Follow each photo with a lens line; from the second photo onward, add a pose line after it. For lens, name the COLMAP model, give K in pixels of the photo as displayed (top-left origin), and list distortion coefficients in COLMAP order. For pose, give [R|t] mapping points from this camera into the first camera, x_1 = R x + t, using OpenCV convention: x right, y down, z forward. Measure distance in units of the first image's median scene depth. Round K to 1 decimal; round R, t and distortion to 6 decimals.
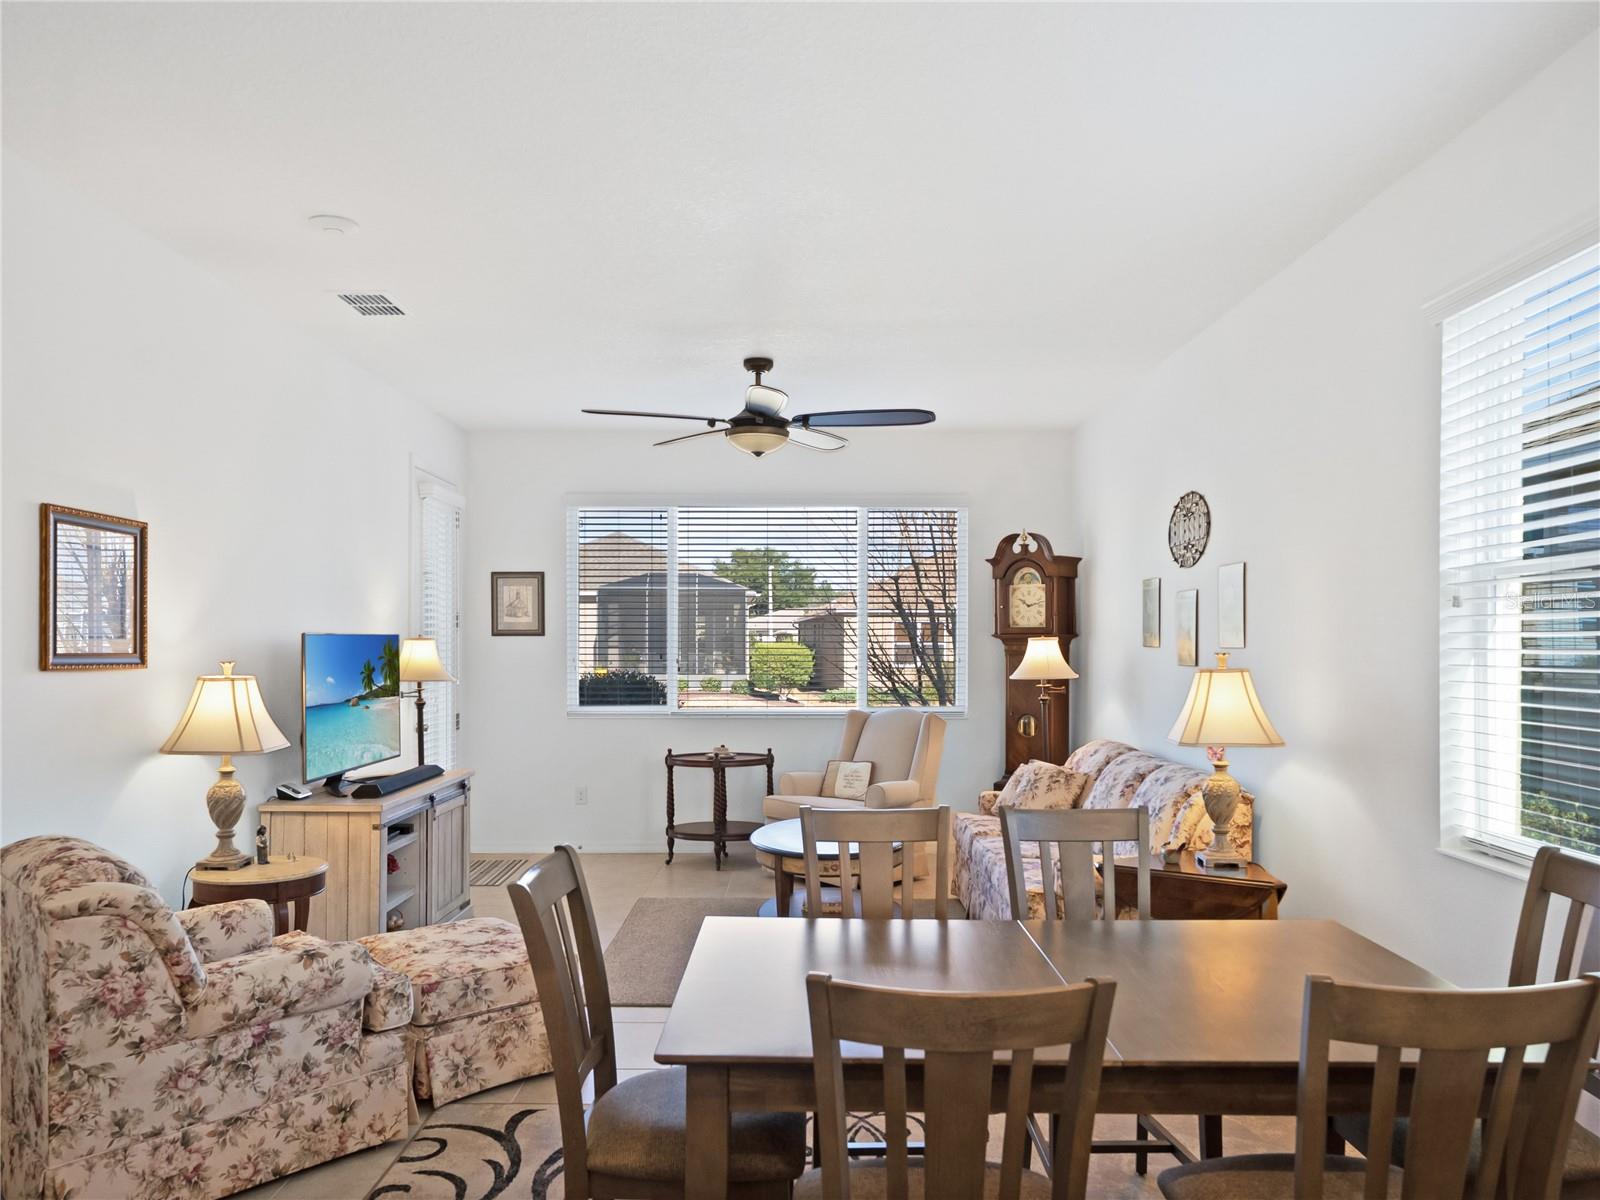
lens RADIAL K [[1128.5, 0, 804.1], [0, 1128.5, 645.2], [0, 0, 1]] dist [0.008694, -0.000788]
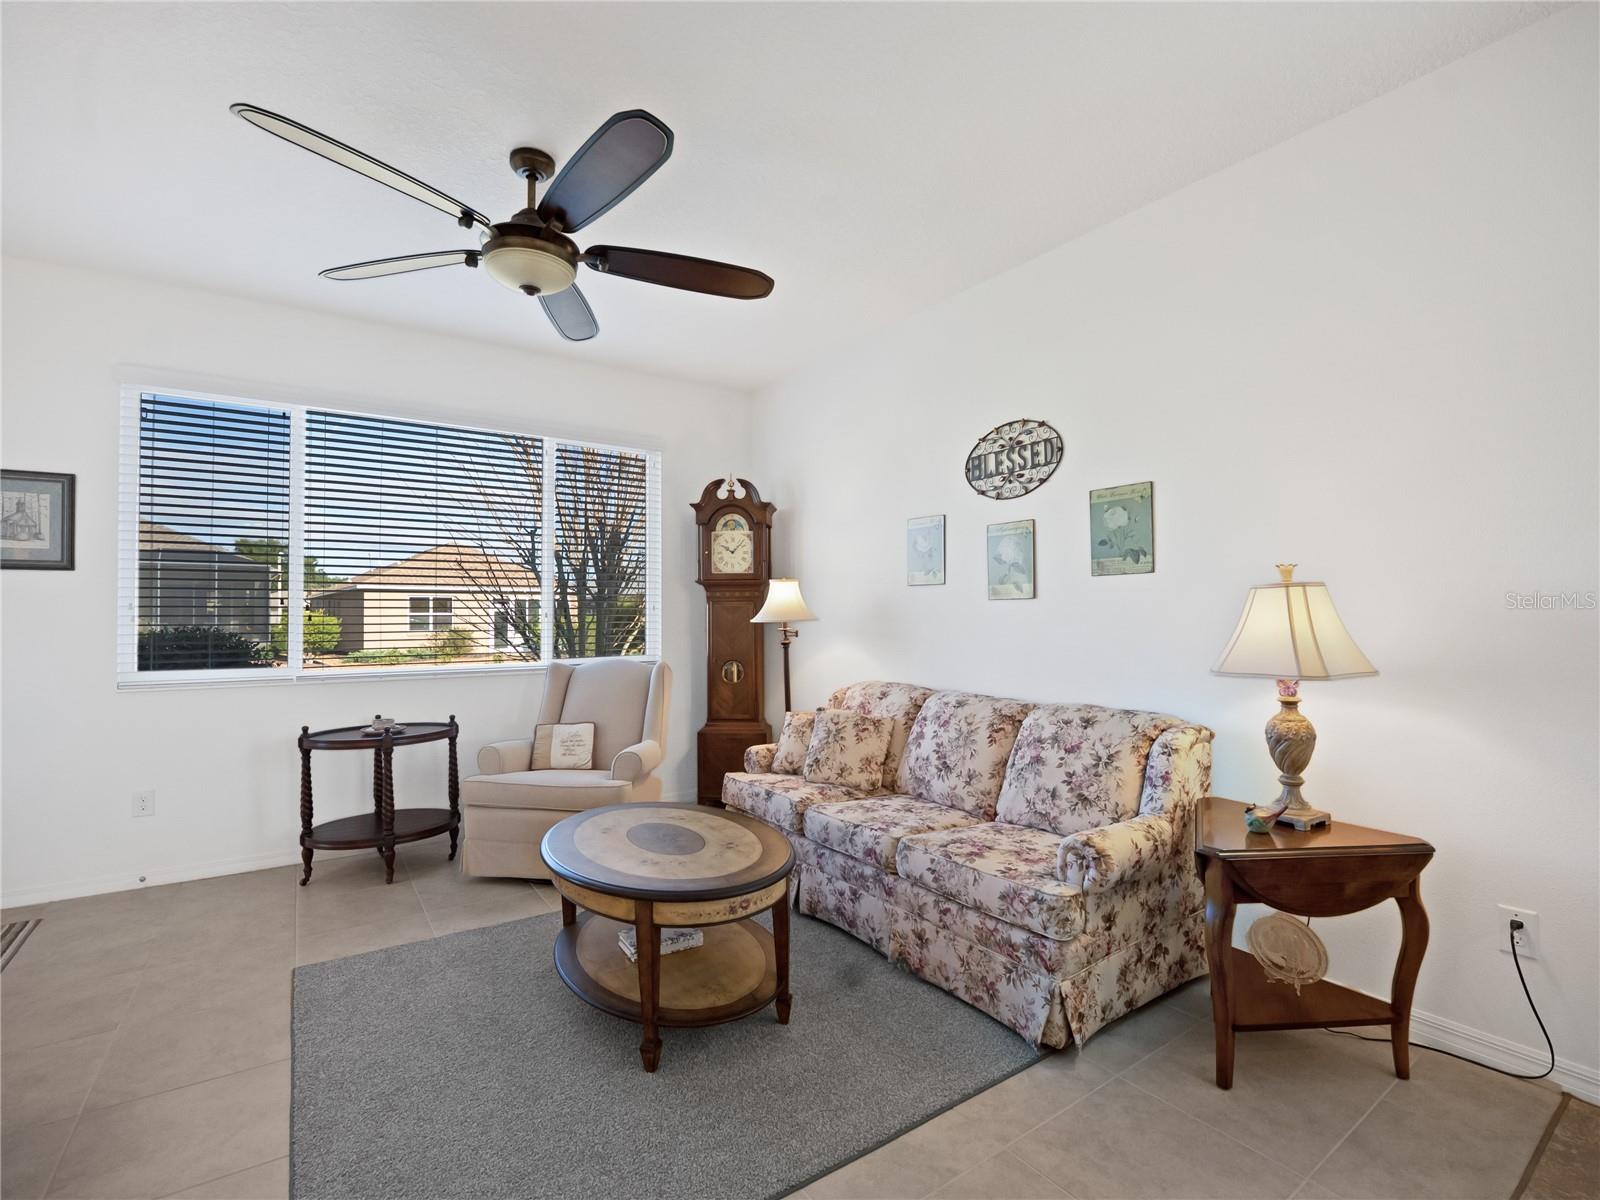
lens RADIAL K [[755.0, 0, 805.5], [0, 755.0, 609.4], [0, 0, 1]] dist [-0.029262, 0.001695]
pose [[0.826885, 0.002199, 0.562367, -0.220551], [0.005741, 0.999907, -0.012351, 0.042896], [-0.562342, 0.013441, 0.826796, 0.753636]]
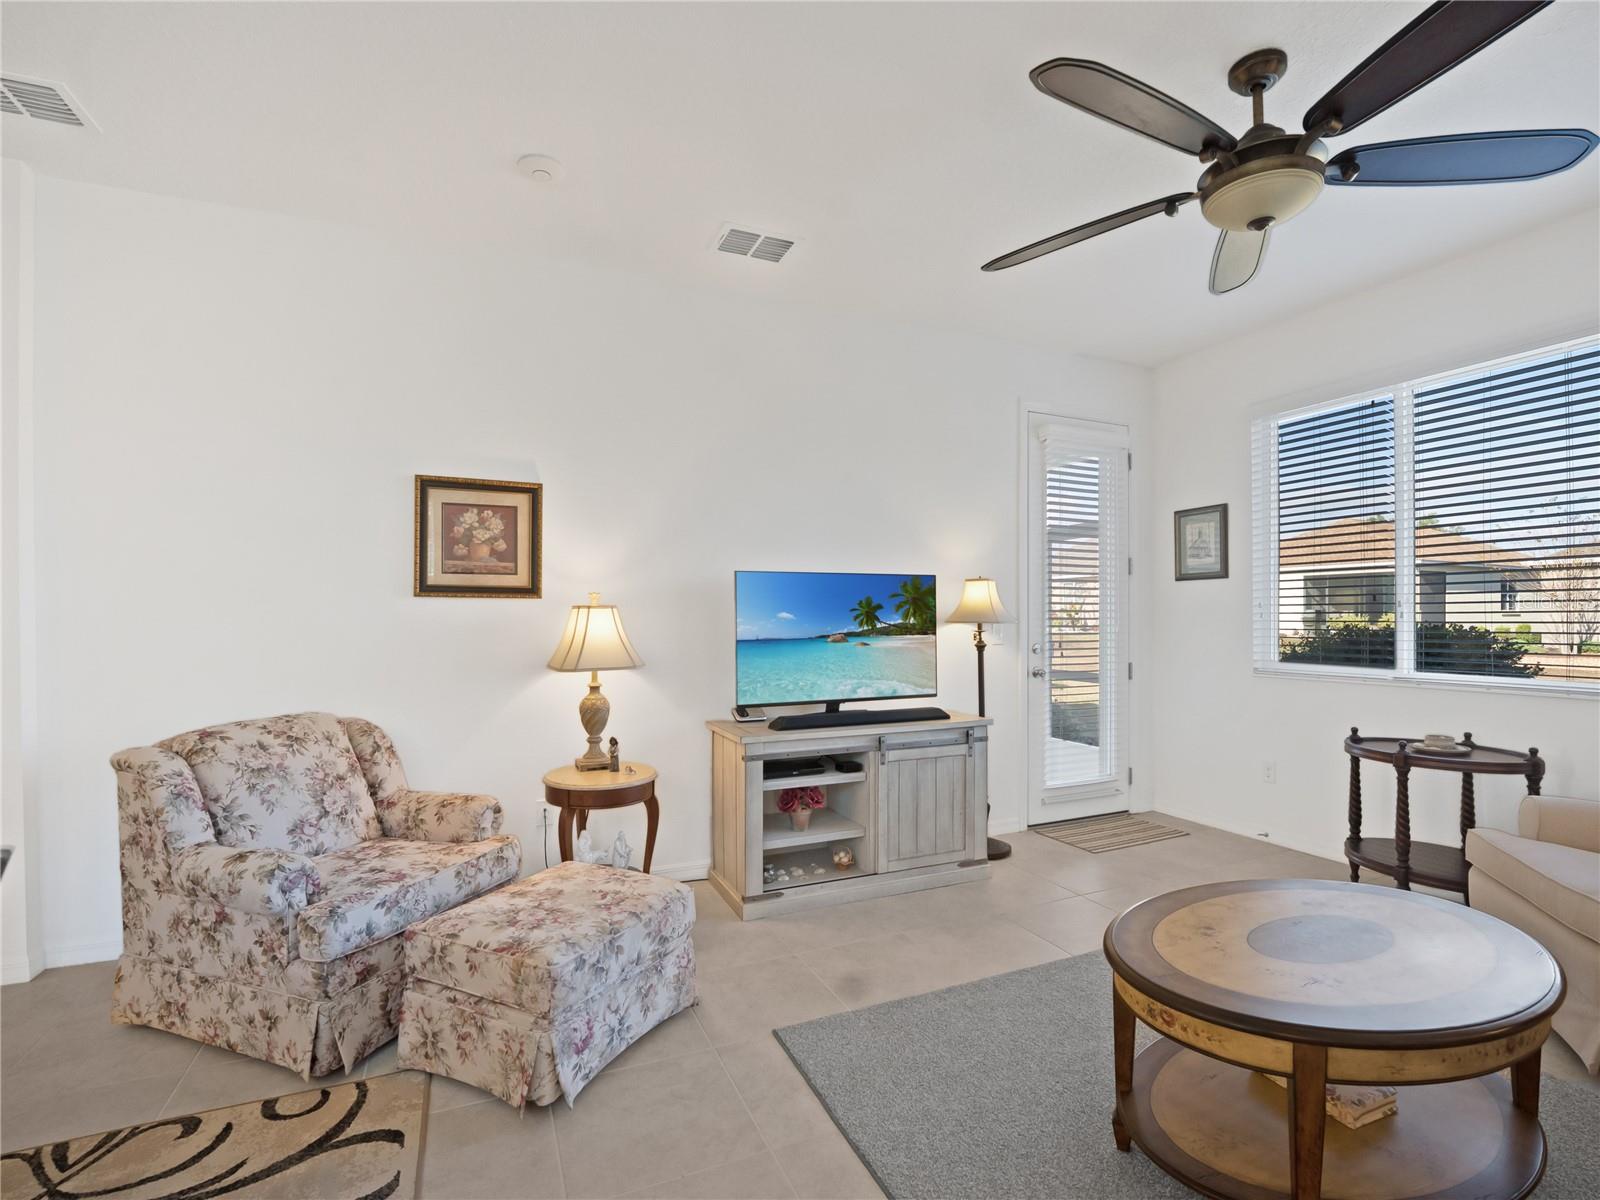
lens RADIAL K [[755.0, 0, 805.5], [0, 755.0, 609.4], [0, 0, 1]] dist [-0.029262, 0.001695]
pose [[0.405742, -0.010806, -0.913924, 0.299449], [0.000882, 0.999934, -0.011431, 0.041522], [0.913987, 0.003832, 0.405724, 0.897836]]
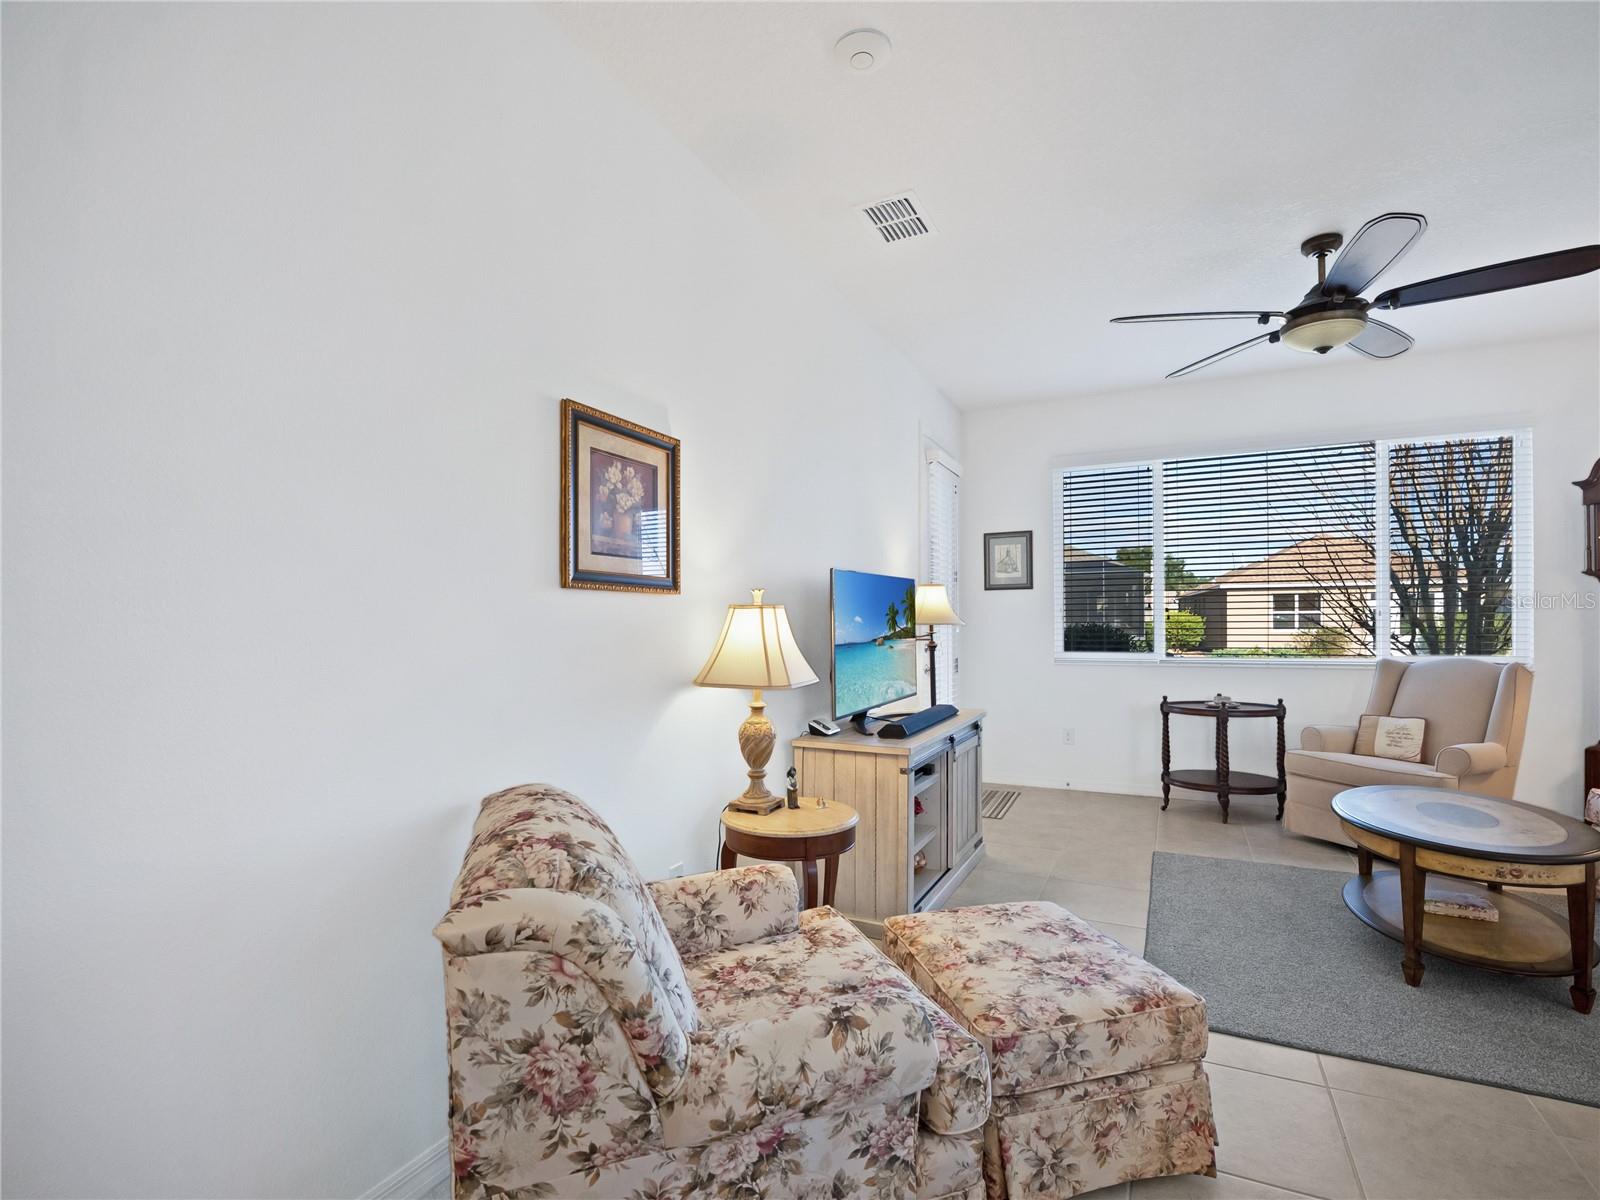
lens RADIAL K [[747.9, 0, 802.8], [0, 747.9, 623.4], [0, 0, 1]] dist [-0.027221, 0.000096]
pose [[0.896883, -0.006115, -0.442226, -0.207356], [0.007292, 0.999973, 0.000961, 0.043297], [0.442208, -0.004087, 0.896903, 0.472280]]
